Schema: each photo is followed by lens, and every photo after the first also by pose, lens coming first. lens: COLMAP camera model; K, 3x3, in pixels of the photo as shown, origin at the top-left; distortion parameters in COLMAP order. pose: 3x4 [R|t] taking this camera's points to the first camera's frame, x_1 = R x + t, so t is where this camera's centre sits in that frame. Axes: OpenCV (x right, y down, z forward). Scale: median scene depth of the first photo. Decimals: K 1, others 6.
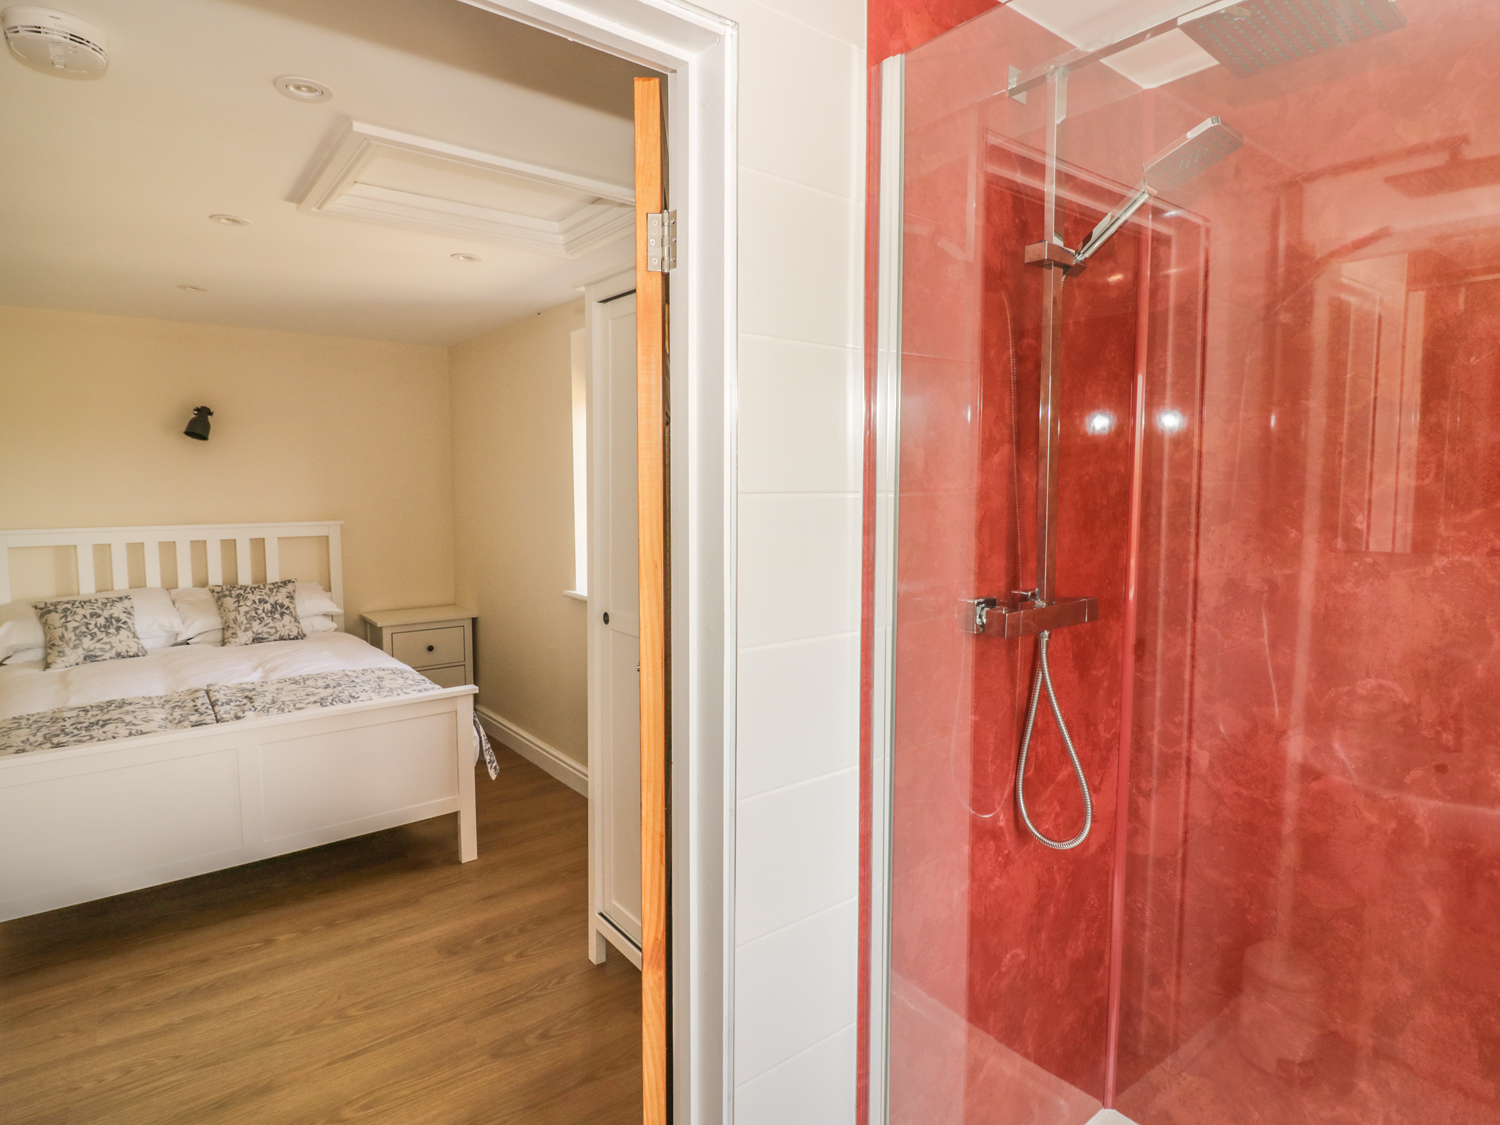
lens RADIAL K [[831.5, 0, 738.3], [0, 831.5, 552.8], [0, 0, 1]] dist [-0.015529, 0.000874]
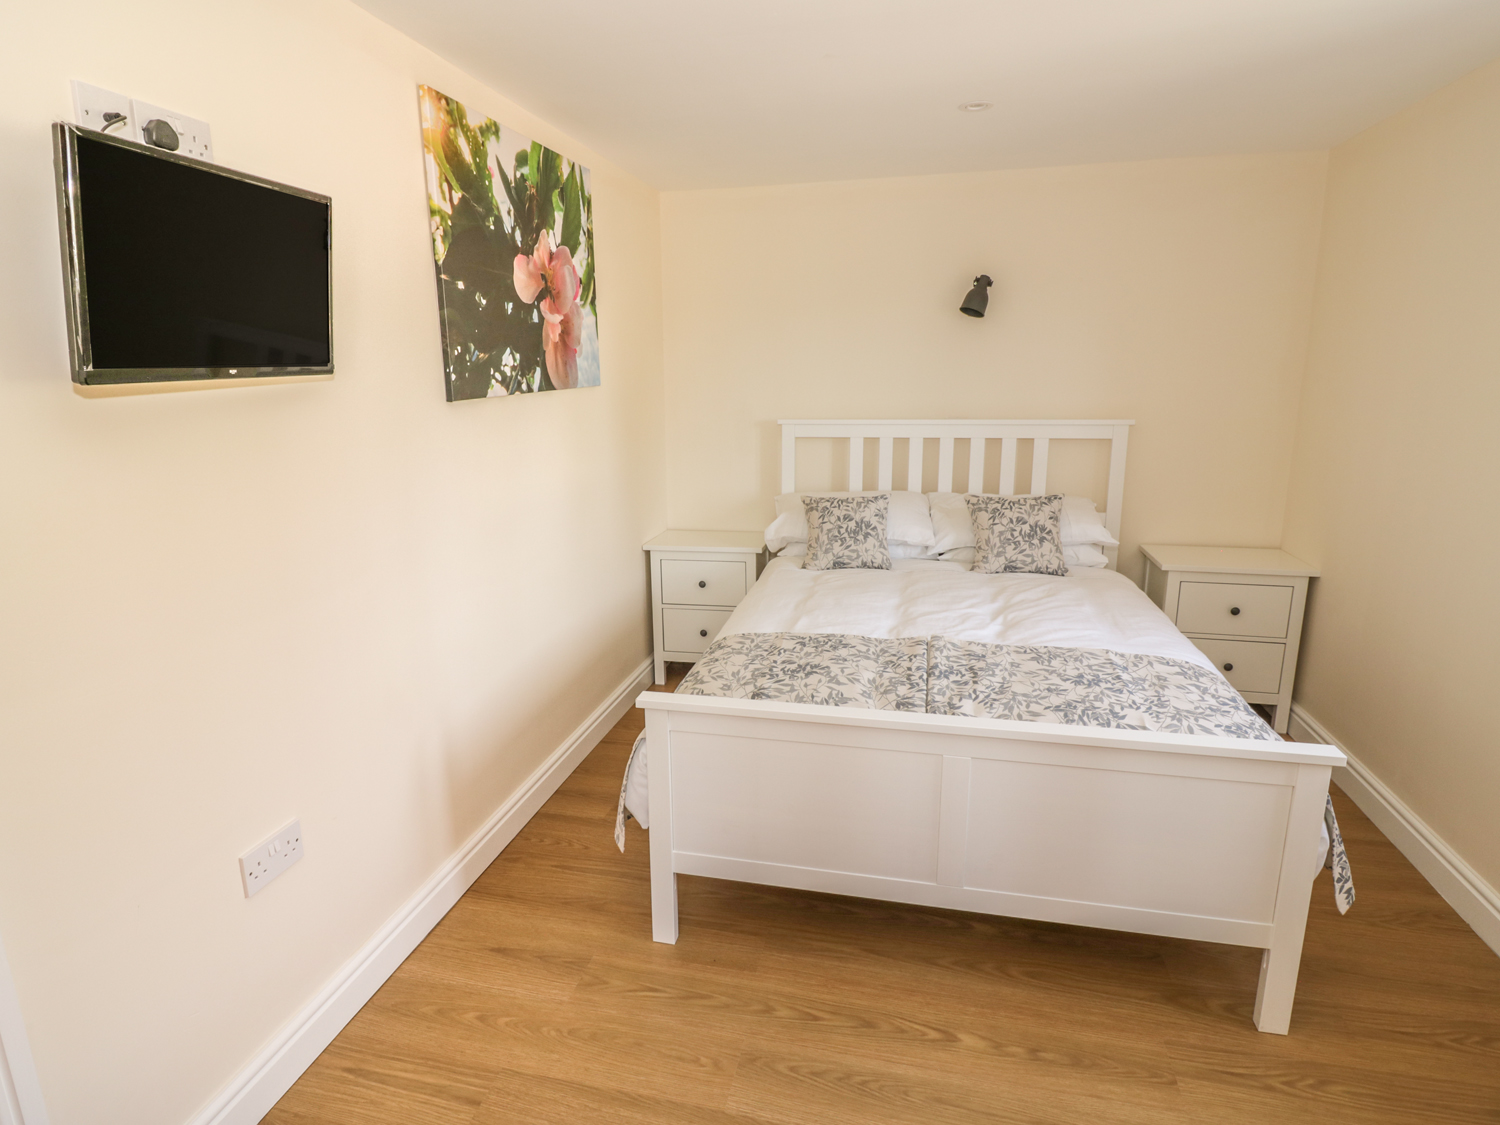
lens RADIAL K [[831.5, 0, 743.4], [0, 831.5, 547.5], [0, 0, 1]] dist [-0.015529, 0.000874]
pose [[0.638031, 0.155182, -0.754212, -0.162211], [-0.057599, 0.986356, 0.154221, -0.027392], [0.767854, -0.054956, 0.638264, 0.330991]]
